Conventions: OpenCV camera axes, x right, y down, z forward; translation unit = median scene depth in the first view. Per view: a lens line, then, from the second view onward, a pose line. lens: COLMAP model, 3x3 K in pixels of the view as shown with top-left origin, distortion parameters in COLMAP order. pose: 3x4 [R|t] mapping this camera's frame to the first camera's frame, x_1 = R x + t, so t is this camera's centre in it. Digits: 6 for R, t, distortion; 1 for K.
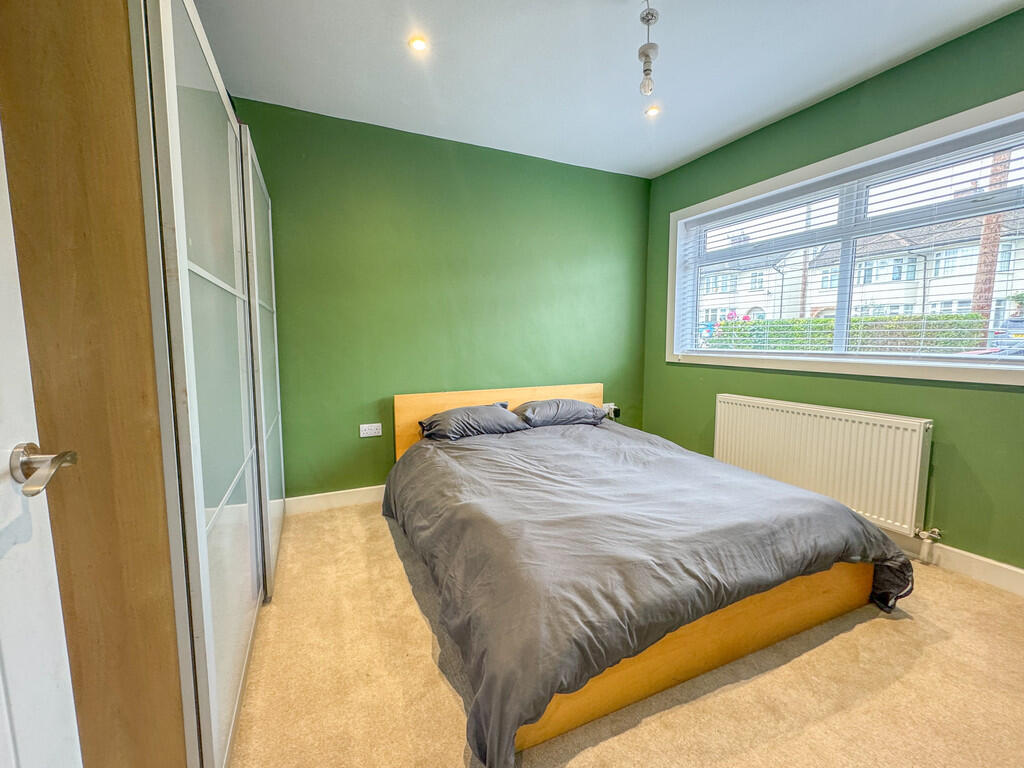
lens RADIAL K [[440.2, 0, 512.0], [0, 440.2, 384.0], [0, 0, 1]] dist [0.000474, 0.000143]
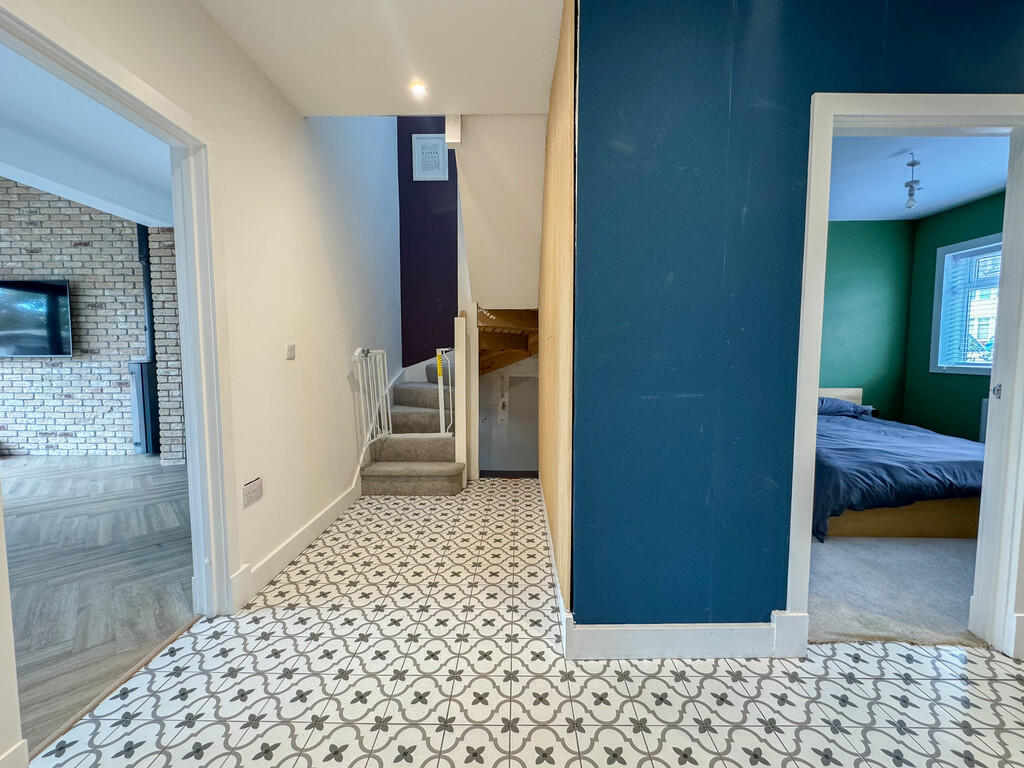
lens RADIAL K [[424.7, 0, 517.8], [0, 424.7, 384.7], [0, 0, 1]] dist [0.001798, 0.000467]
pose [[0.899743, 0.031978, -0.435246, -0.253273], [-0.044191, 0.998862, -0.017964, 0.090903], [0.434176, 0.035397, 0.900132, -0.879045]]
